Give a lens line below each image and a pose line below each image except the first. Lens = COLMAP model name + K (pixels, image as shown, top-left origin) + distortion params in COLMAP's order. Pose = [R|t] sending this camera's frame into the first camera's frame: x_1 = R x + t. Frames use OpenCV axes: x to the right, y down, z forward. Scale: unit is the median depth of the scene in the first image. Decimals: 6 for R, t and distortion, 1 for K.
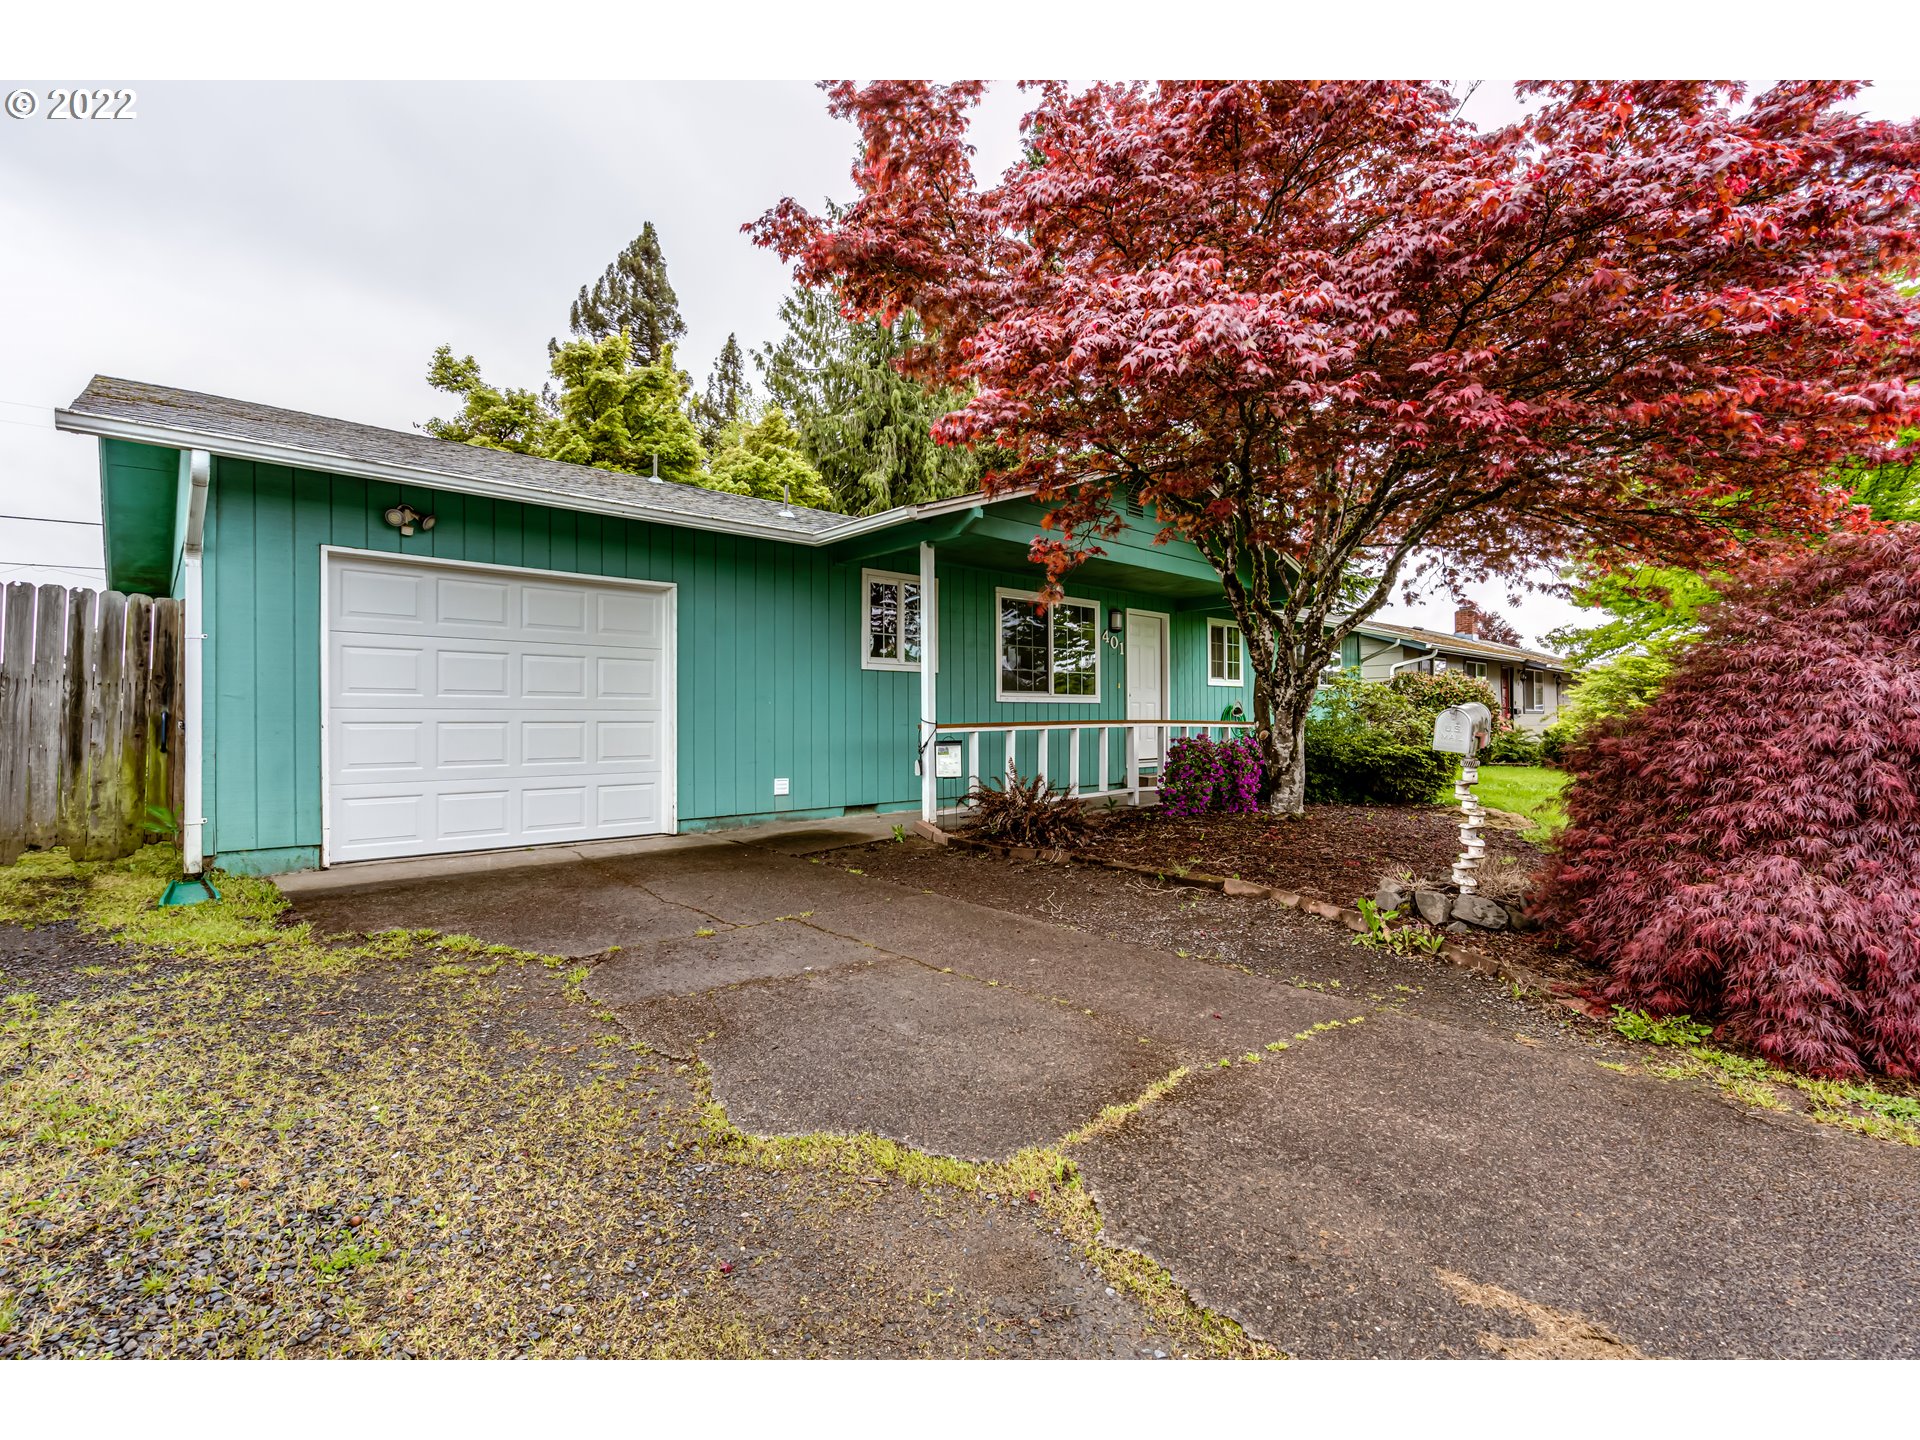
lens RADIAL K [[950.3, 0, 952.8], [0, 950.3, 713.1], [0, 0, 1]] dist [-0.000735, 0.000272]
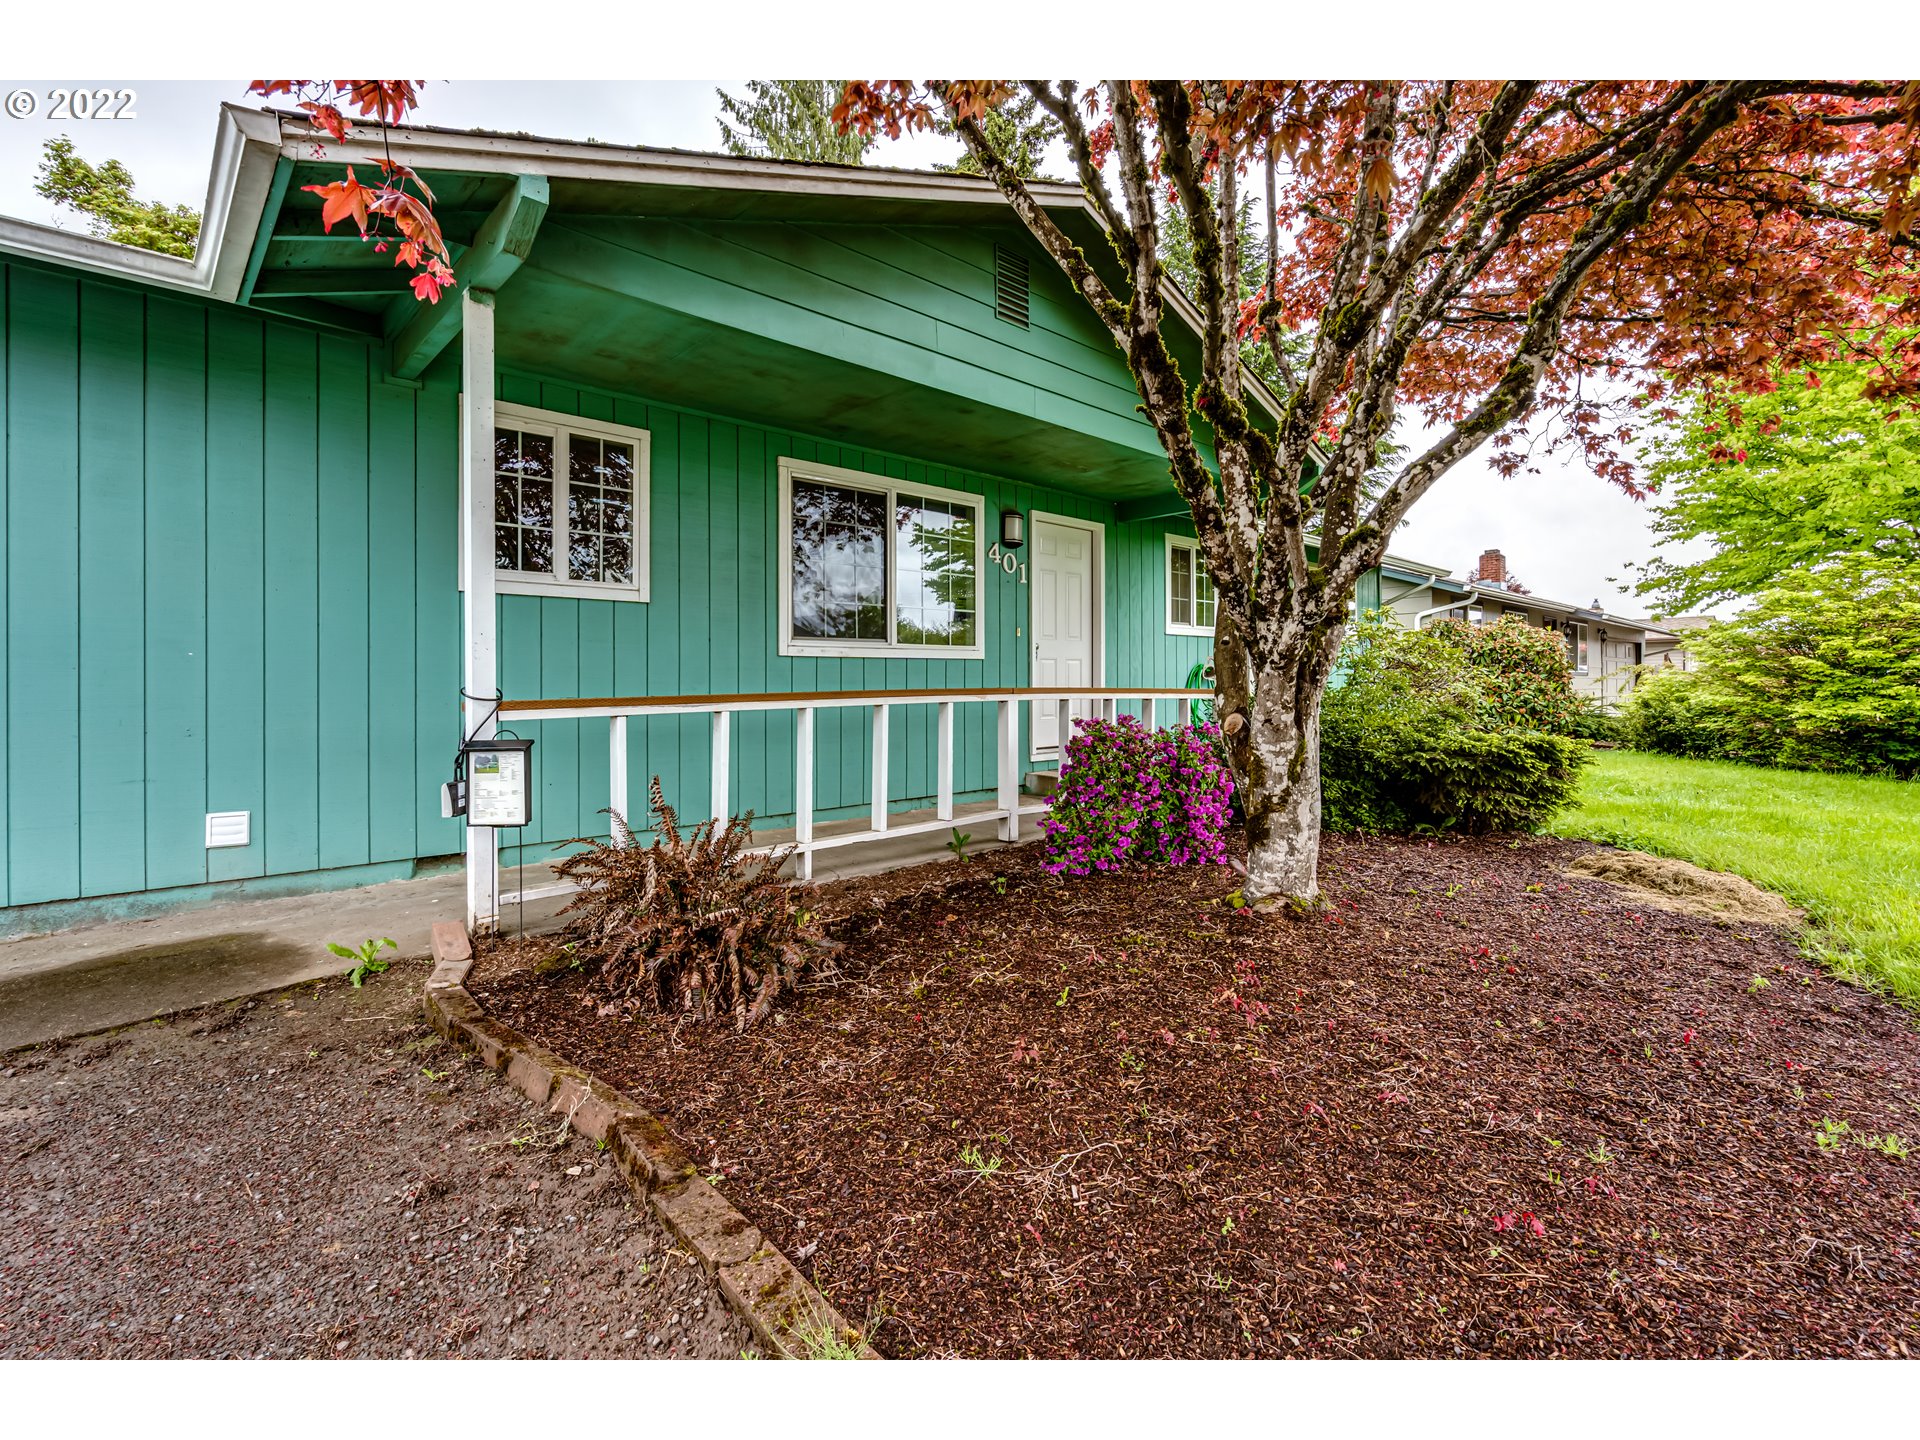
lens RADIAL K [[930.6, 0, 958.7], [0, 930.6, 685.5], [0, 0, 1]] dist [0.001149, 0.000204]
pose [[0.999993, 0.001178, 0.003409, 0.158986], [-0.001222, 0.999915, 0.012963, -0.001240], [-0.003393, -0.012967, 0.999910, 0.452734]]
